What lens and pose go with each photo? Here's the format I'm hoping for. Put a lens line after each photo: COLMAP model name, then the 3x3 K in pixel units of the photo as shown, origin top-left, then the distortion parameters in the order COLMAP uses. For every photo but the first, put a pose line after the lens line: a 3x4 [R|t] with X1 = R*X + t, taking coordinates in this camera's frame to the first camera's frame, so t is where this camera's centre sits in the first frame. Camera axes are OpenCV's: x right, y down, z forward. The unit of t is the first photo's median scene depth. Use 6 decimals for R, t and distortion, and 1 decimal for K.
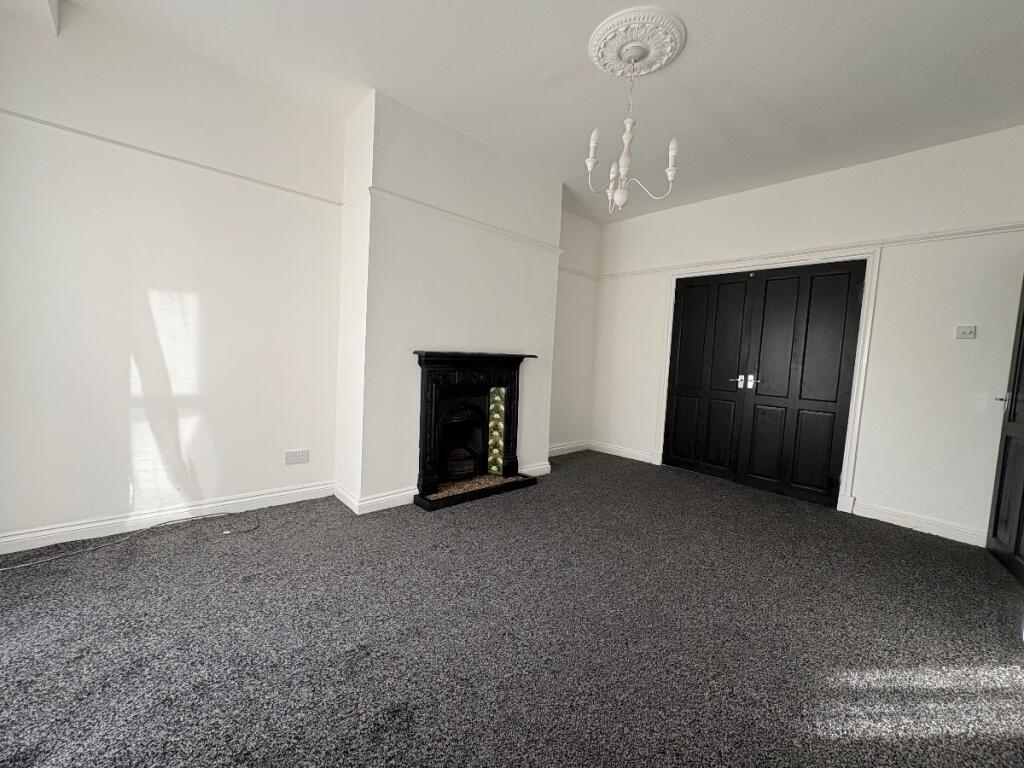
lens RADIAL K [[404.0, 0, 509.5], [0, 404.0, 385.2], [0, 0, 1]] dist [-0.000016, 0.000042]
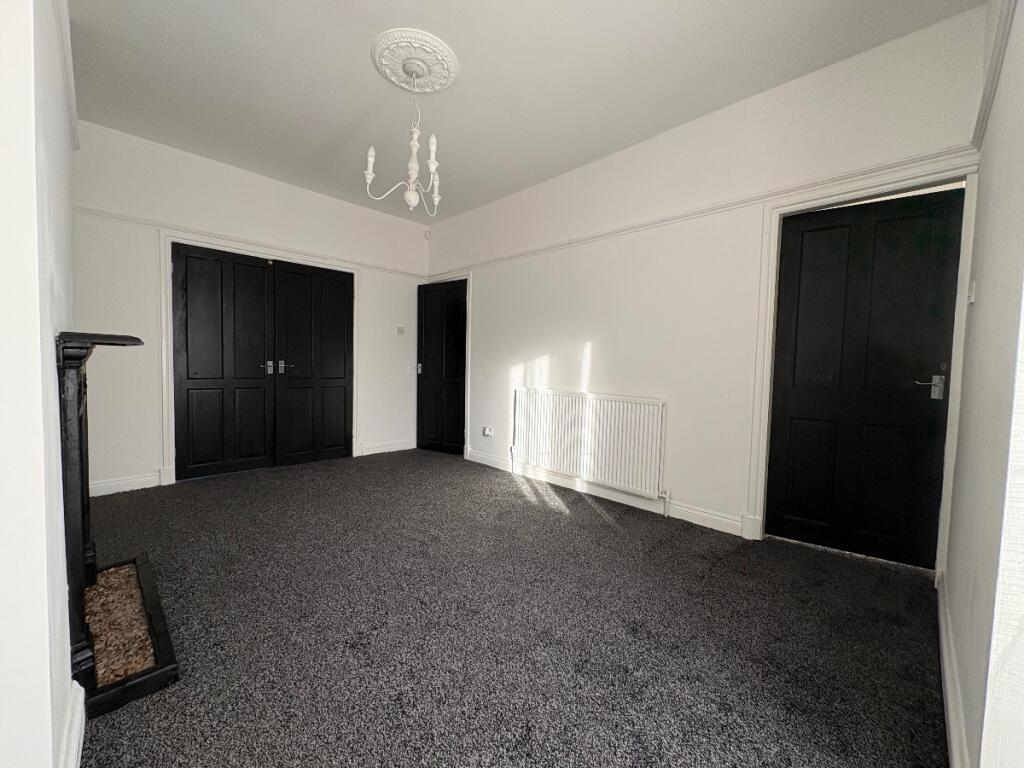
lens RADIAL K [[404.0, 0, 509.5], [0, 404.0, 385.2], [0, 0, 1]] dist [-0.000016, 0.000042]
pose [[-0.037507, -0.107222, 0.993527, -0.589238], [0.056093, 0.992433, 0.109222, -0.054416], [-0.997721, 0.059827, -0.031209, 0.556947]]
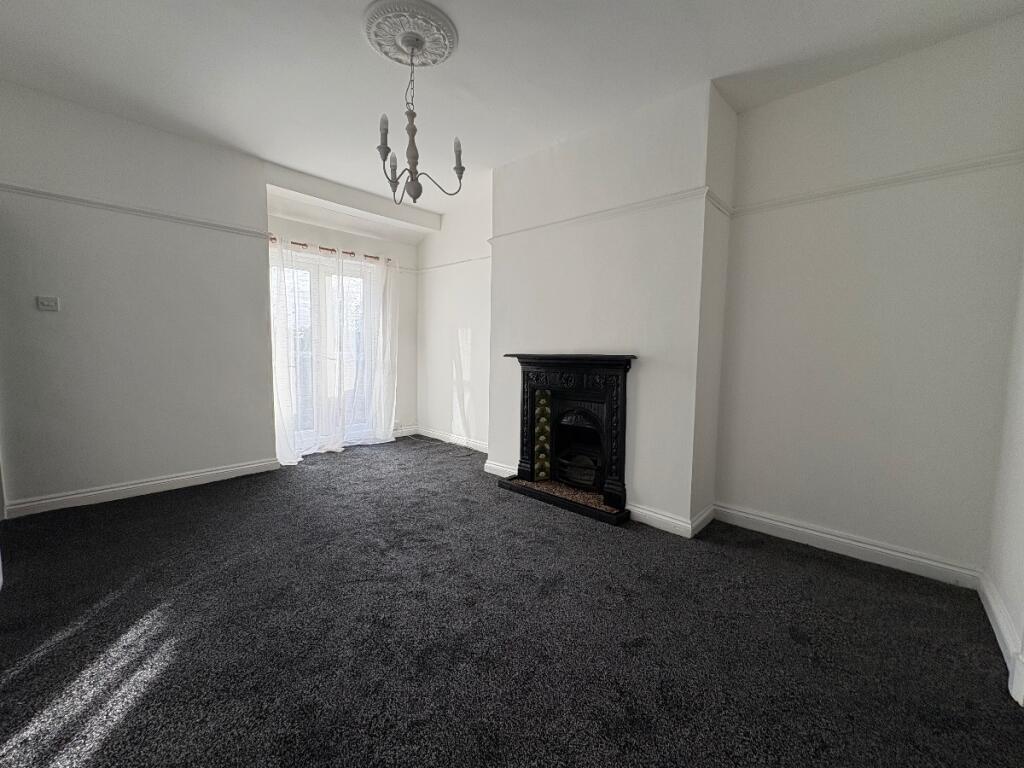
lens RADIAL K [[404.0, 0, 509.5], [0, 404.0, 385.2], [0, 0, 1]] dist [-0.000016, 0.000042]
pose [[0.094008, 0.028899, -0.995152, 0.902904], [-0.095921, 0.995191, 0.019839, -0.013083], [0.990940, 0.093591, 0.096328, 0.811962]]
